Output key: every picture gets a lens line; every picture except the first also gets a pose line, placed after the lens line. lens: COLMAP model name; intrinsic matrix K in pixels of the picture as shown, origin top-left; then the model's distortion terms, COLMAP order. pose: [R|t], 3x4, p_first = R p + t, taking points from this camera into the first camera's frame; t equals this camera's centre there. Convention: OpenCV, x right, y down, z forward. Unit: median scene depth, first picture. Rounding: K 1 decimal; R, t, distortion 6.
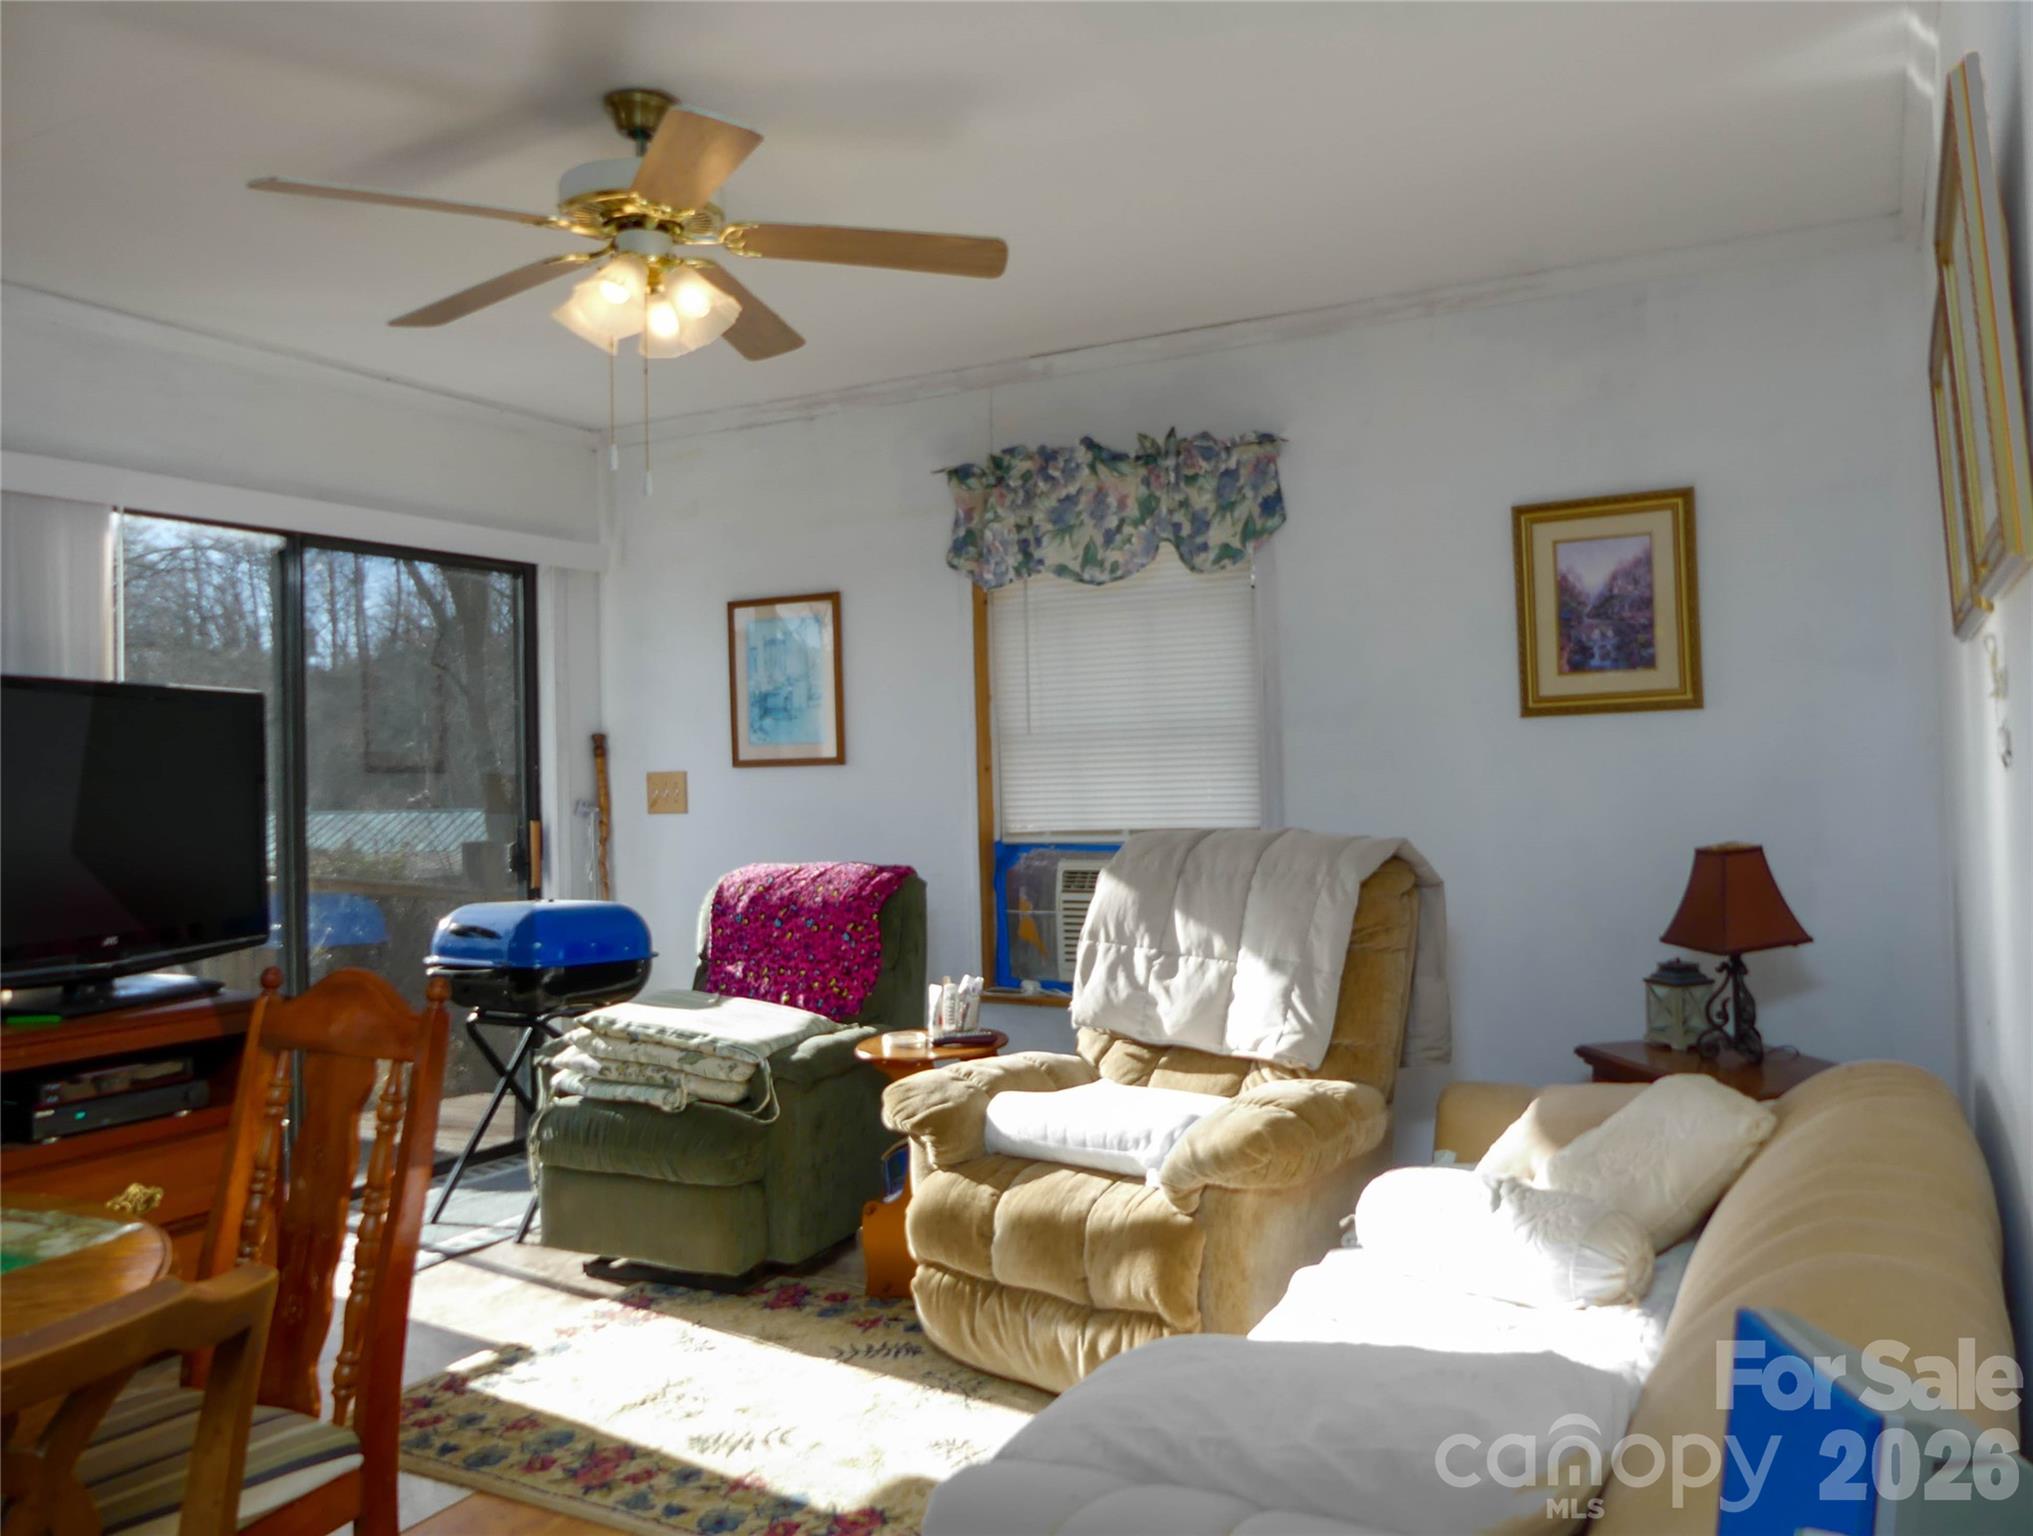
lens RADIAL K [[1540.7, 0, 1009.1], [0, 1540.7, 773.8], [0, 0, 1]] dist [-0.025461, 0.001394]
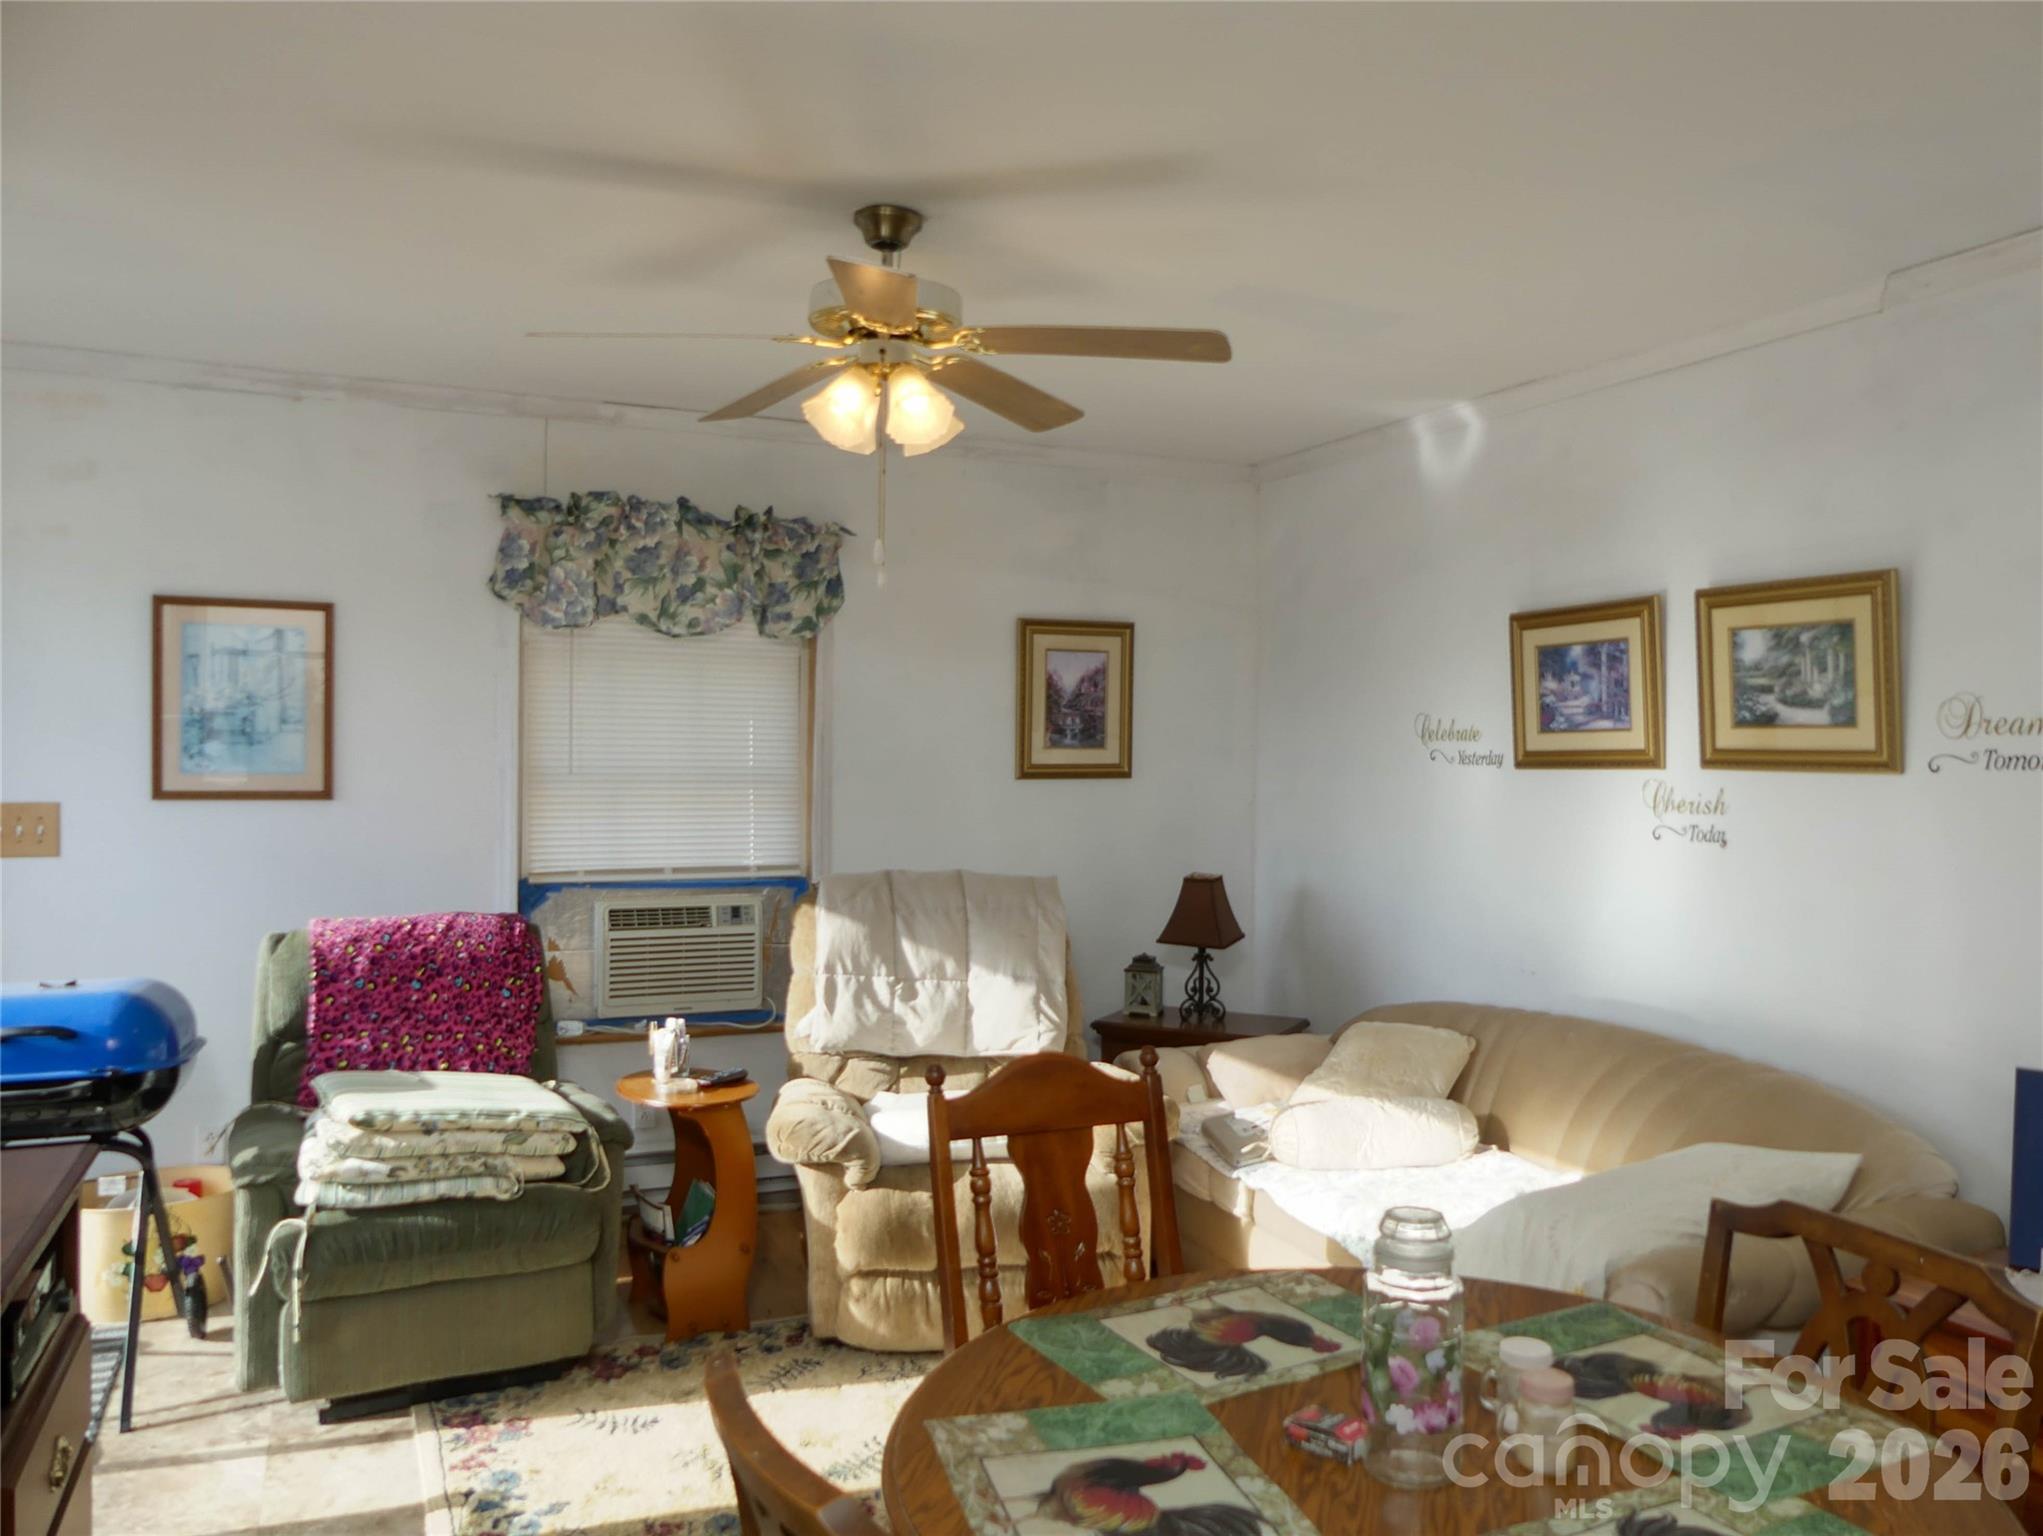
lens RADIAL K [[1541.6, 0, 1025.3], [0, 1541.6, 781.4], [0, 0, 1]] dist [0.006206, 0.002659]
pose [[0.610658, 0.016202, 0.791729, -0.737112], [-0.027218, 0.999629, 0.000537, -0.036551], [-0.791426, -0.021877, 0.610873, 0.192070]]
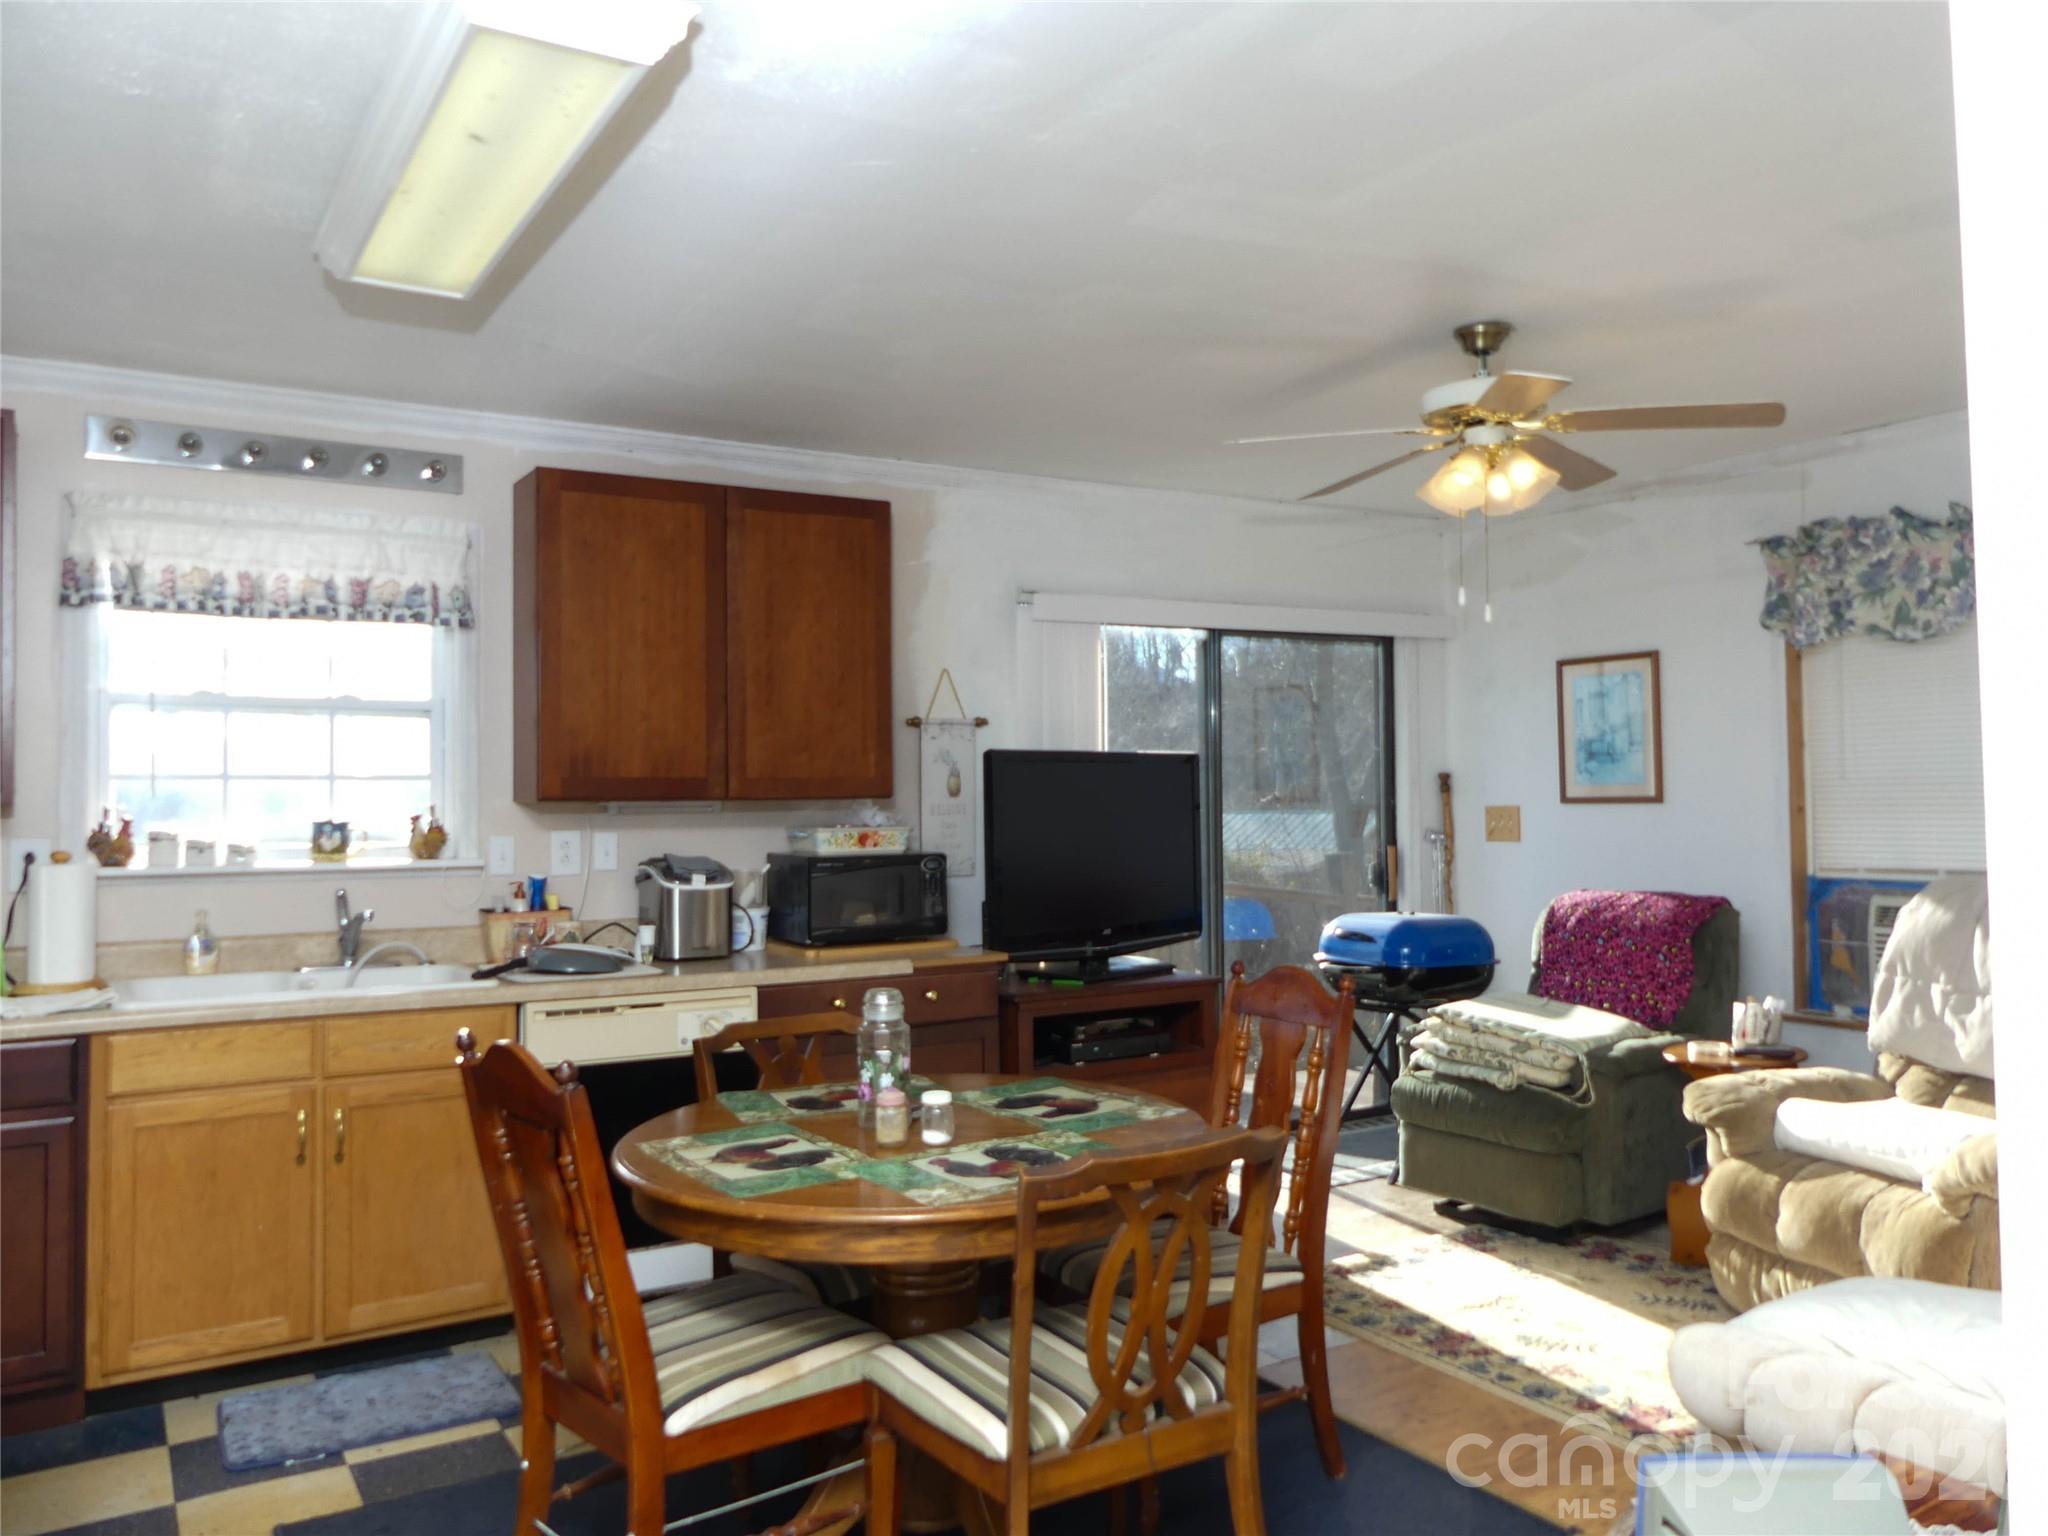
lens RADIAL K [[1523.5, 0, 1055.4], [0, 1523.5, 775.3], [0, 0, 1]] dist [-0.014246, -0.005048]
pose [[0.875129, 0.002356, -0.483884, 0.055924], [-0.001889, 0.999997, 0.001451, -0.035635], [0.483886, -0.000356, 0.875131, -0.250955]]
